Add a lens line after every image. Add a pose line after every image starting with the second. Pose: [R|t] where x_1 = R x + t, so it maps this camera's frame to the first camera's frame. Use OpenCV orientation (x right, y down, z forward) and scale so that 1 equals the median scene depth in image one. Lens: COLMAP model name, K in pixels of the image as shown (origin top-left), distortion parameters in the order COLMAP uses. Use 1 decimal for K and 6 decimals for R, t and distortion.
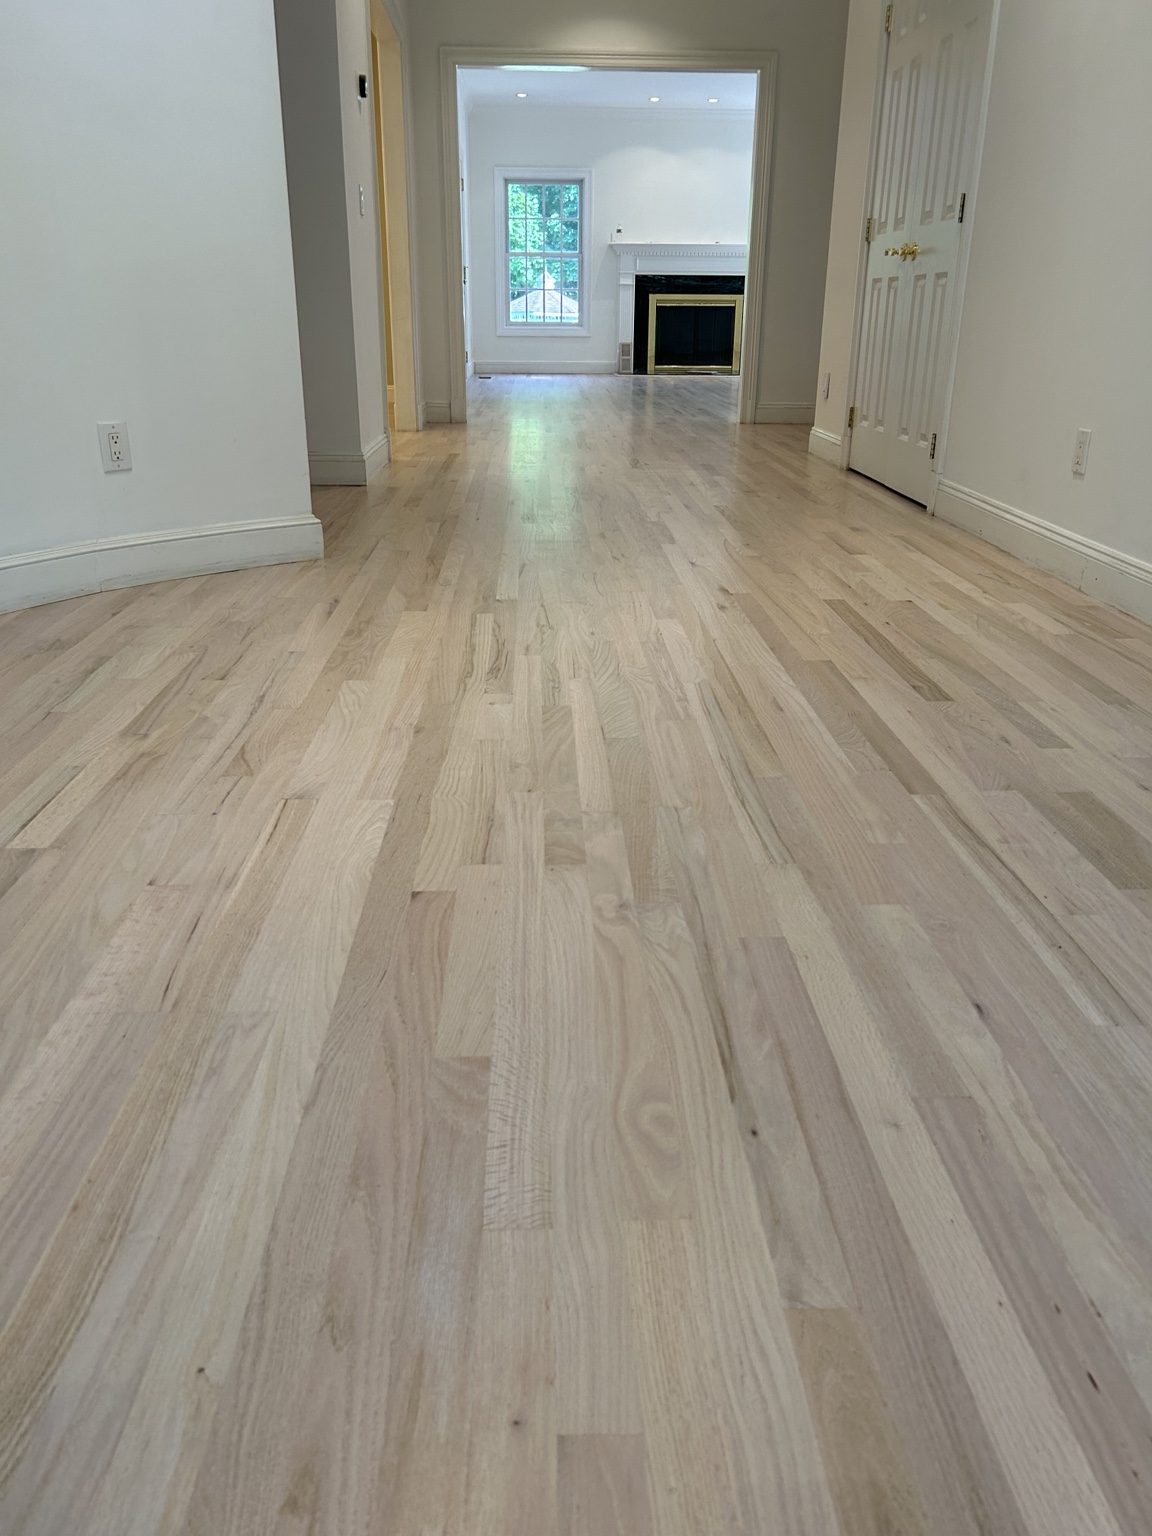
lens RADIAL K [[1152.7, 0, 575.4], [0, 1152.7, 768.2], [0, 0, 1]] dist [0.042167, -0.000049]
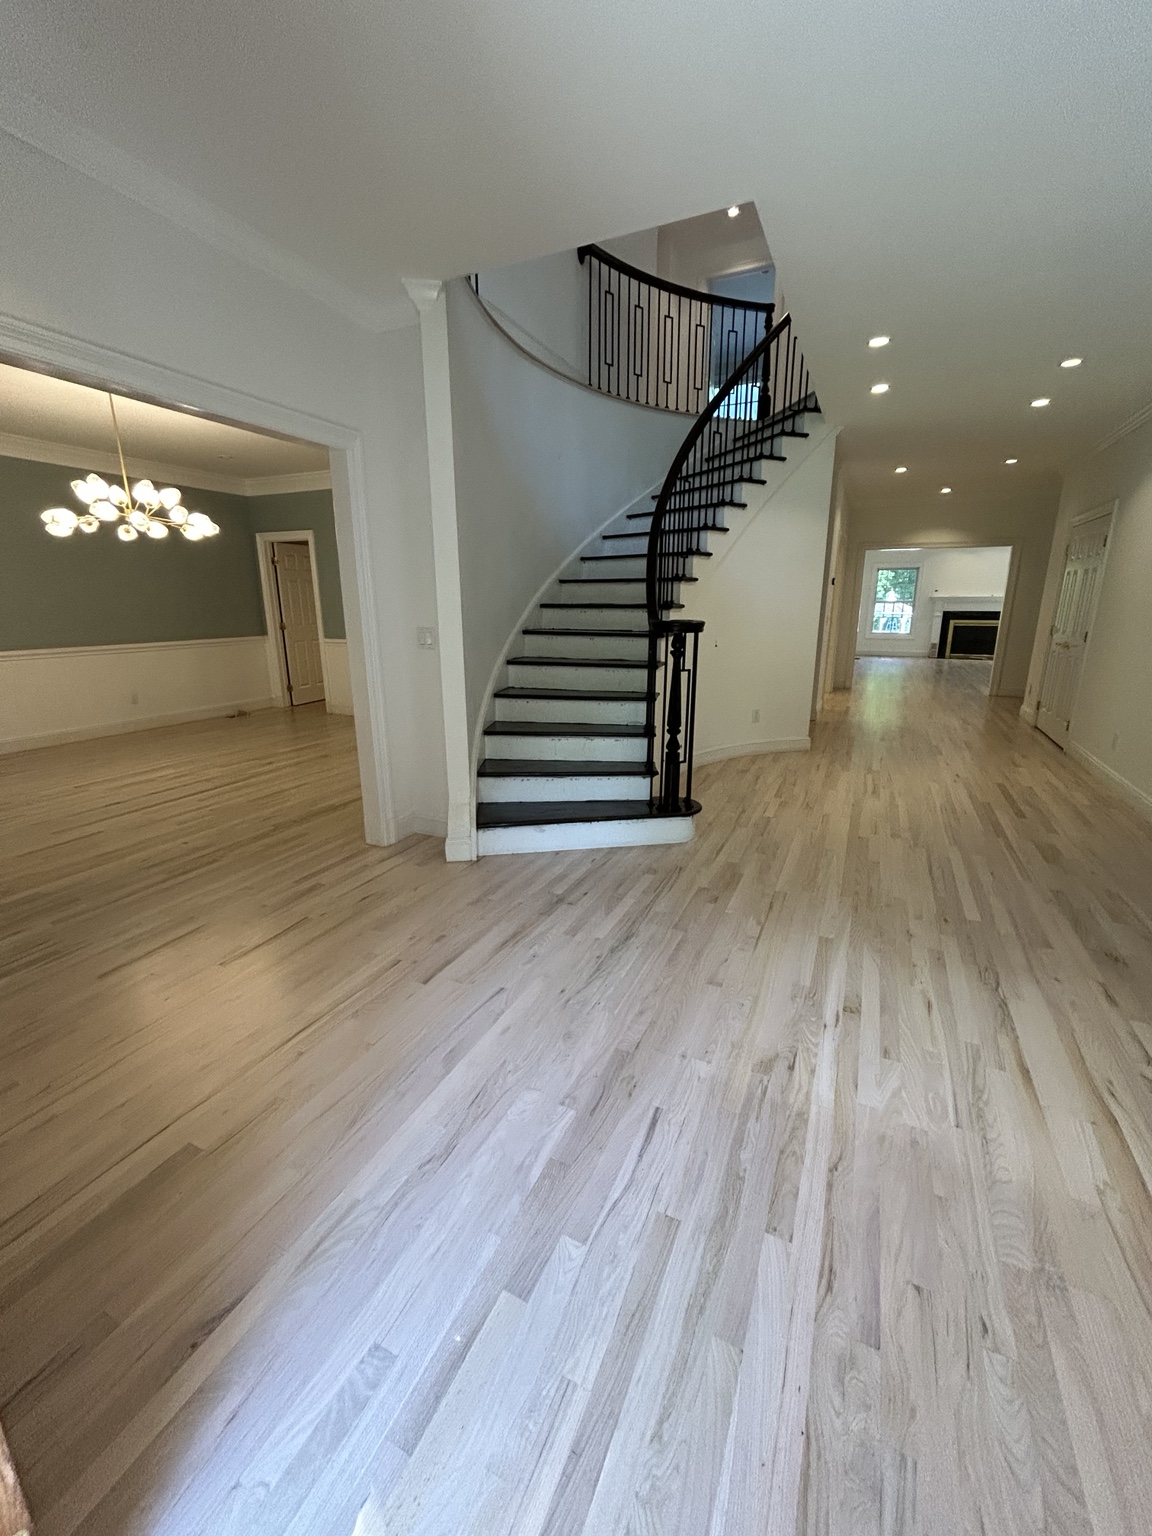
lens RADIAL K [[618.3, 0, 577.5], [0, 618.3, 762.7], [0, 0, 1]] dist [-0.004294, -0.000634]
pose [[0.889107, 0.103850, -0.445762, -0.036171], [-0.155336, 0.984580, -0.080450, 0.097179], [0.430534, 0.140772, 0.891529, -0.883072]]
